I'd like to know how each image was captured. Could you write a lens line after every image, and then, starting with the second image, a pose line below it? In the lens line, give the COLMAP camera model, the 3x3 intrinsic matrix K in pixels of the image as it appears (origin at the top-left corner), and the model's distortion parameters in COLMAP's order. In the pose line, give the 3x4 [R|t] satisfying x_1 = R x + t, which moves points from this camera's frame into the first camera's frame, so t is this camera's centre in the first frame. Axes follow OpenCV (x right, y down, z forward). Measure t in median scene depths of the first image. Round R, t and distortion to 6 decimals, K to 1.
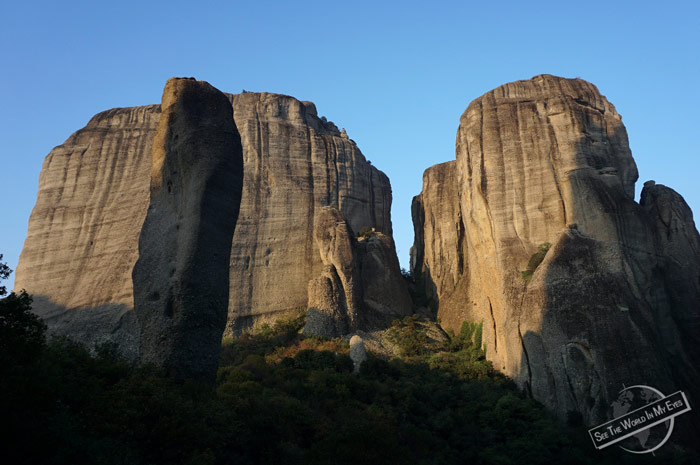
lens RADIAL K [[492.1, 0, 359.8], [0, 492.1, 278.7], [0, 0, 1]] dist [-0.065210, 0.048682]
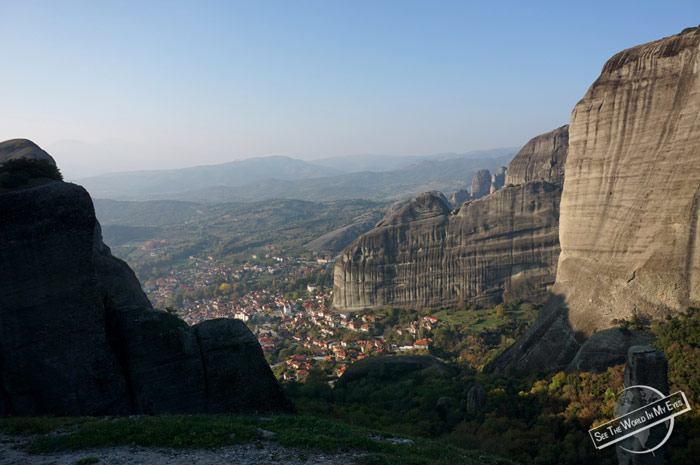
lens RADIAL K [[474.1, 0, 350.0], [0, 474.1, 232.5], [0, 0, 1]] dist [-0.062937, 0.051391]
pose [[0.516951, 0.123573, -0.847049, 0.153470], [0.208801, 0.941434, 0.264773, -0.430650], [0.830159, -0.313740, 0.460873, -0.185917]]
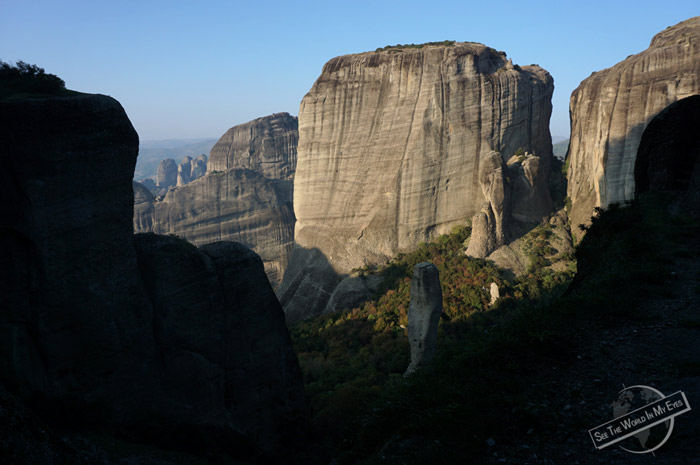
lens RADIAL K [[474.1, 0, 350.0], [0, 474.1, 232.5], [0, 0, 1]] dist [-0.062937, 0.051391]
pose [[0.932590, 0.090314, -0.349457, 0.052276], [0.048191, 0.928364, 0.368535, -0.438765], [0.357707, -0.360533, 0.861430, -0.393838]]
